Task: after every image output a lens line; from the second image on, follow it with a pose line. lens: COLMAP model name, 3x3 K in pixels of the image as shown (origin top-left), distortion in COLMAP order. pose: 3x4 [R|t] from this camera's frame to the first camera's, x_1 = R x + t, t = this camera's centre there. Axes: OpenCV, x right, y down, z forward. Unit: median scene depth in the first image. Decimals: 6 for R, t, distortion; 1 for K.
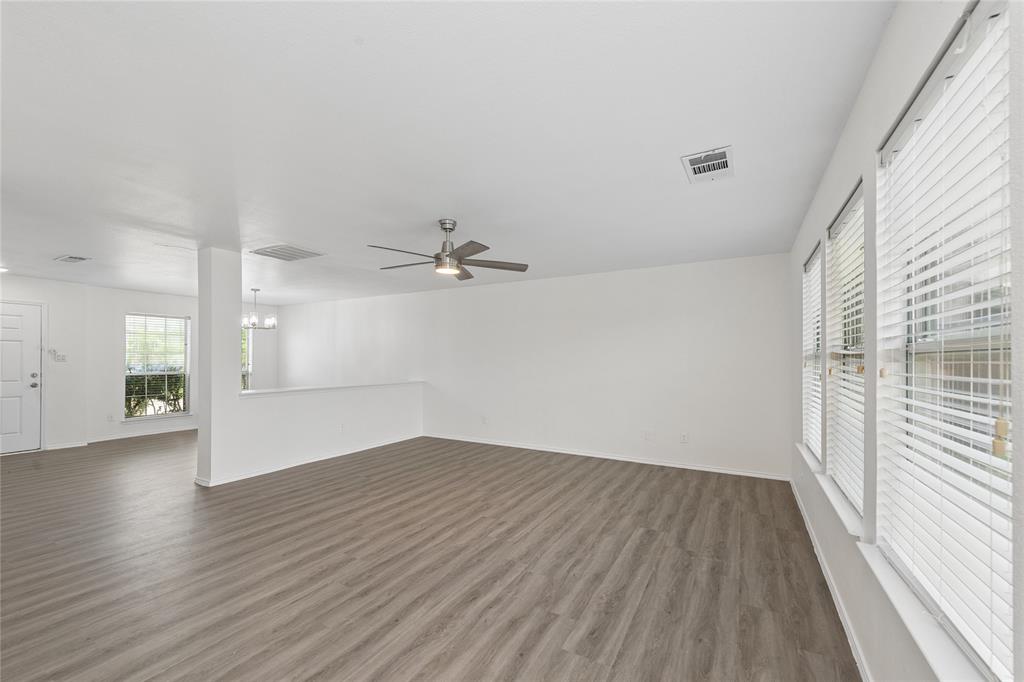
lens RADIAL K [[413.9, 0, 509.4], [0, 413.9, 354.1], [0, 0, 1]] dist [0.004653, -0.000737]
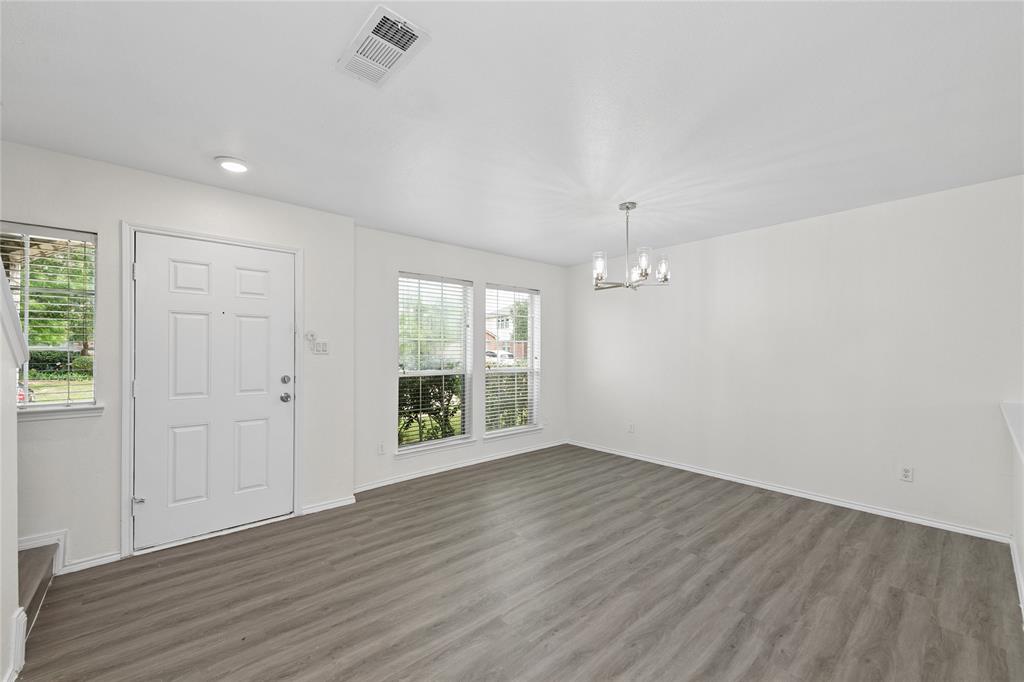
lens RADIAL K [[398.6, 0, 514.9], [0, 398.6, 345.8], [0, 0, 1]] dist [0.002391, -0.000119]
pose [[0.950337, -0.002989, -0.311208, -1.186755], [0.003763, 0.999991, 0.001887, 0.010547], [0.311200, -0.002964, 0.950340, 1.020583]]
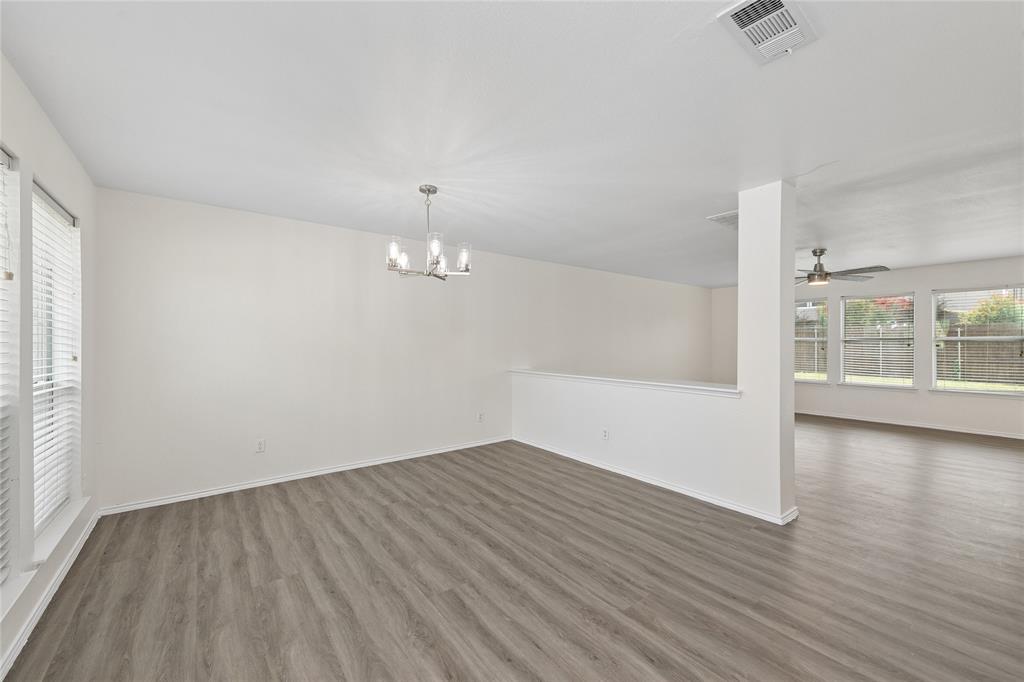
lens RADIAL K [[400.5, 0, 502.9], [0, 400.5, 342.1], [0, 0, 1]] dist [0.006869, -0.000117]
pose [[0.394286, 0.000162, 0.918988, -1.978216], [-0.011271, 0.999926, 0.004659, 0.016624], [-0.918919, -0.012195, 0.394258, 1.488698]]
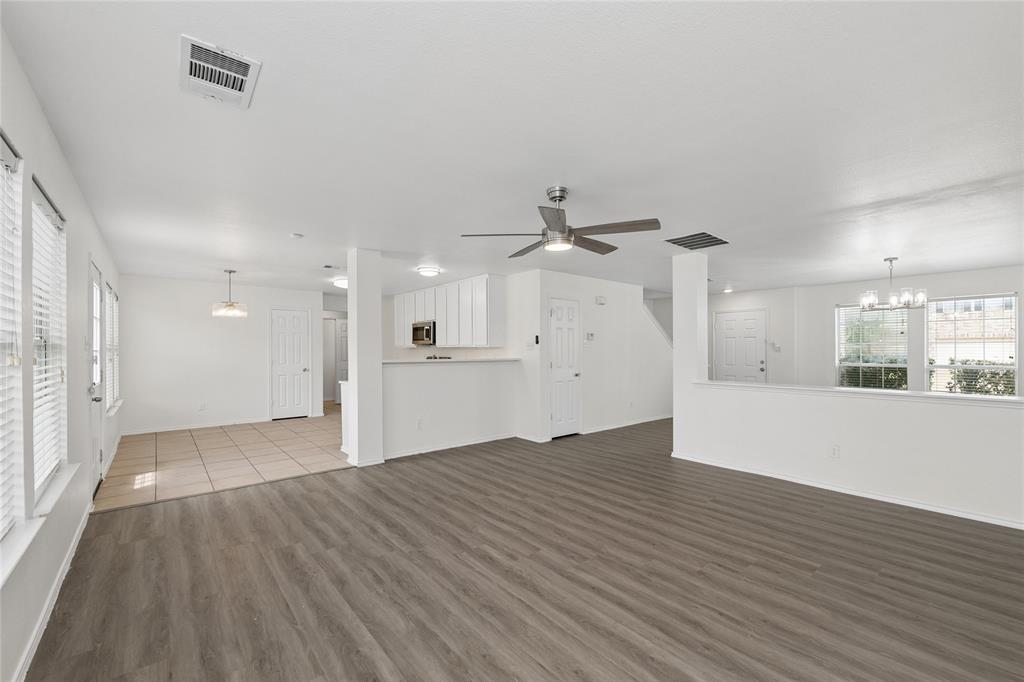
lens RADIAL K [[411.3, 0, 512.2], [0, 411.3, 348.6], [0, 0, 1]] dist [0.009410, -0.003537]
pose [[-0.341260, -0.004384, -0.939959, 0.681880], [0.011907, 0.999889, -0.008986, 0.015699], [0.939894, -0.014259, -0.341170, 1.199015]]
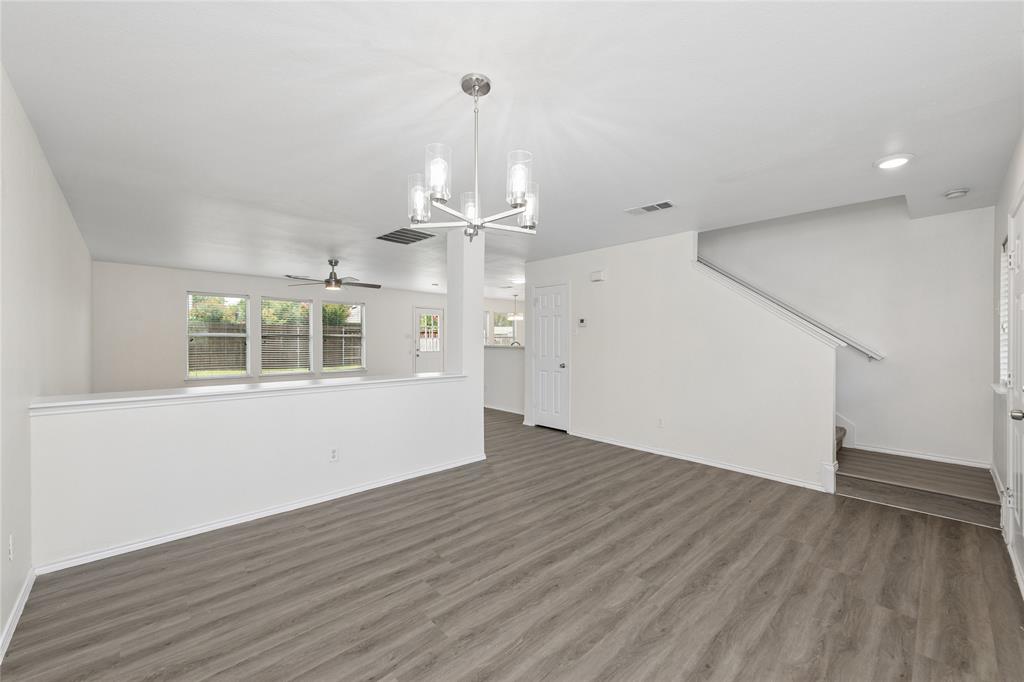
lens RADIAL K [[408.6, 0, 514.1], [0, 408.6, 341.3], [0, 0, 1]] dist [0.005619, -0.000375]
pose [[-0.959720, -0.005061, 0.280914, -1.427965], [-0.006650, 0.999967, -0.004704, 0.027996], [-0.280881, -0.006382, -0.959721, 2.499094]]
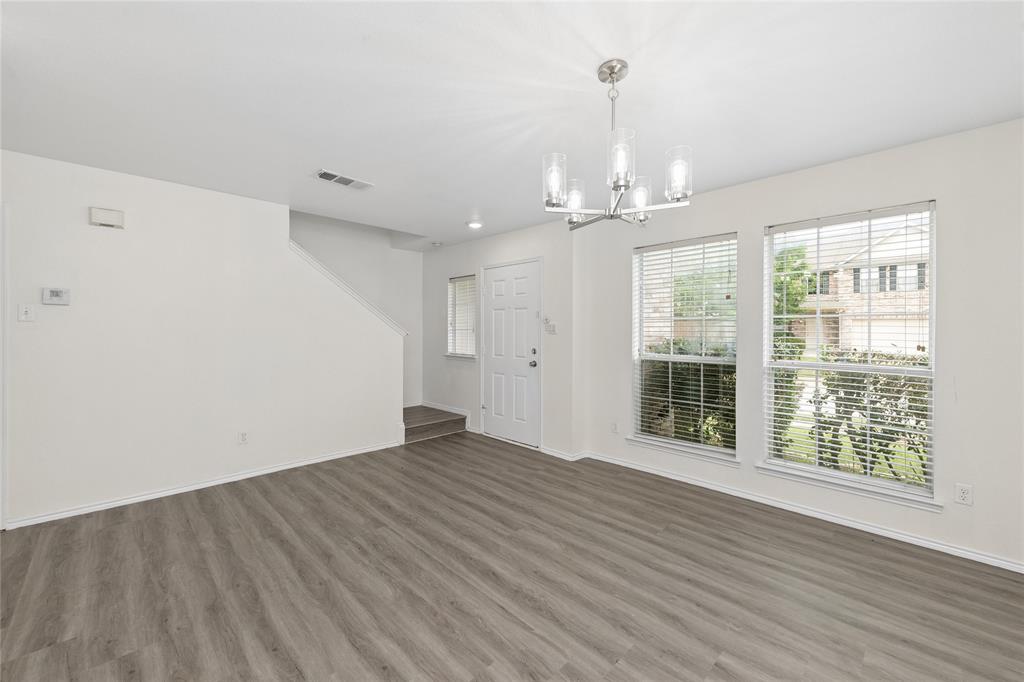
lens RADIAL K [[406.9, 0, 516.6], [0, 406.9, 337.4], [0, 0, 1]] dist [0.011668, -0.004734]
pose [[-0.250305, 0.017247, -0.968013, -0.685617], [0.008200, 0.999843, 0.015694, 0.021659], [0.968132, -0.004010, -0.250407, 2.001368]]
